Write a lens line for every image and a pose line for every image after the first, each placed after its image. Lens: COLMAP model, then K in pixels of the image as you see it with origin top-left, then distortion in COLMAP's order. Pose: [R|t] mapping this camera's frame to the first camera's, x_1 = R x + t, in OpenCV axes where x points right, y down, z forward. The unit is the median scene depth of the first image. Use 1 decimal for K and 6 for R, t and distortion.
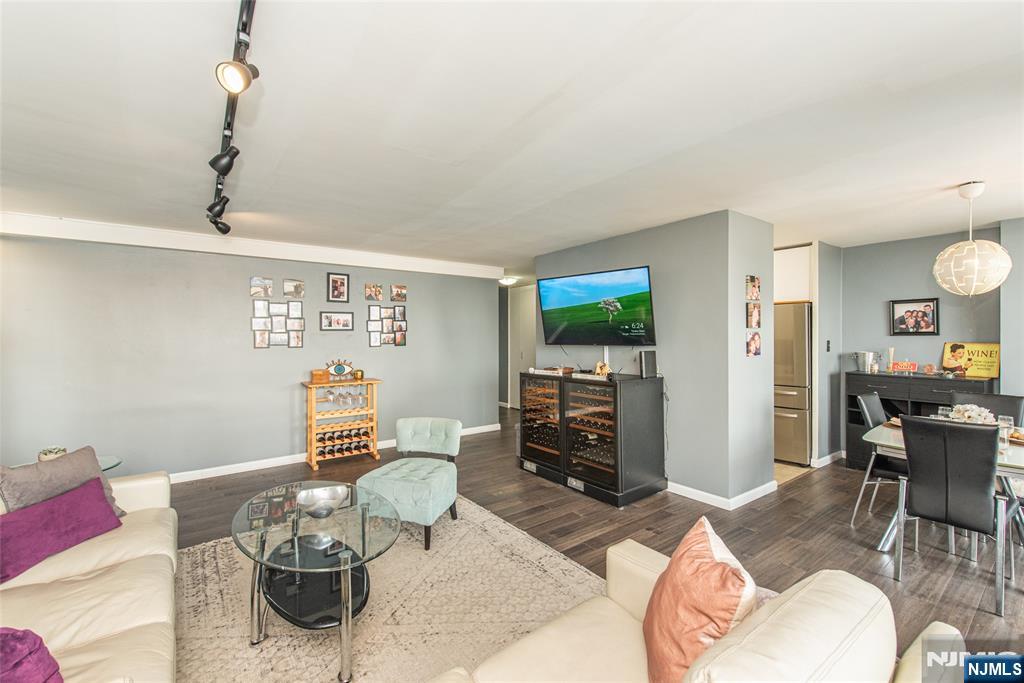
lens RADIAL K [[424.6, 0, 512.0], [0, 424.6, 341.5], [0, 0, 1]] dist [0.016485, 0.000067]
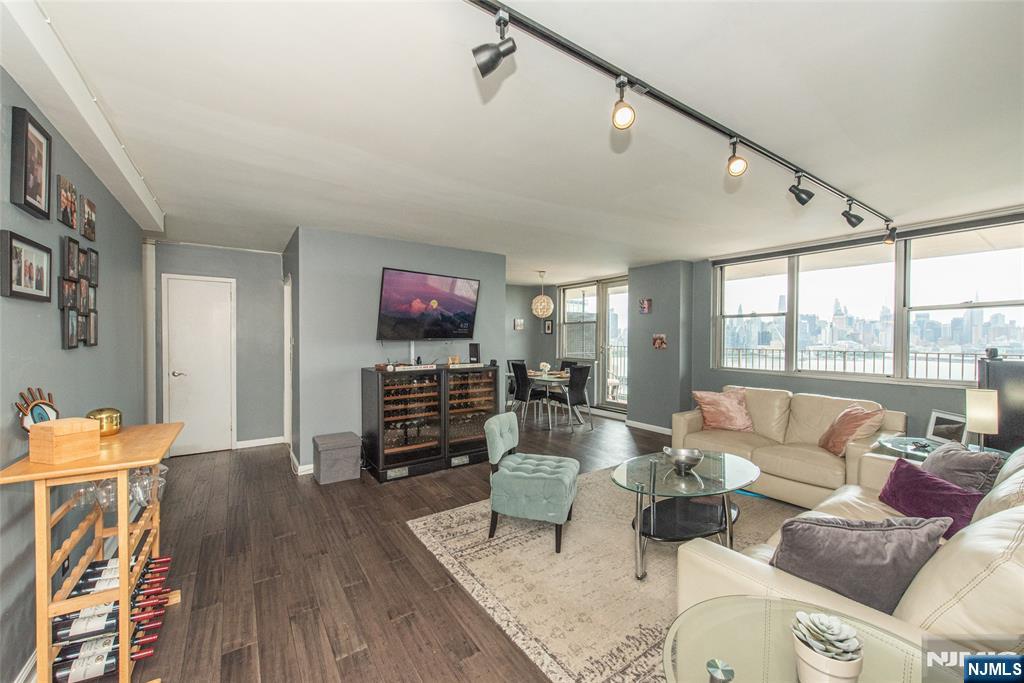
lens RADIAL K [[406.1, 0, 512.0], [0, 406.1, 341.5], [0, 0, 1]] dist [-0.000404, -0.000039]
pose [[0.029555, -0.005176, 0.999550, -0.895087], [0.007186, 0.999962, 0.004965, 0.010095], [-0.999537, 0.007036, 0.029591, 0.793291]]
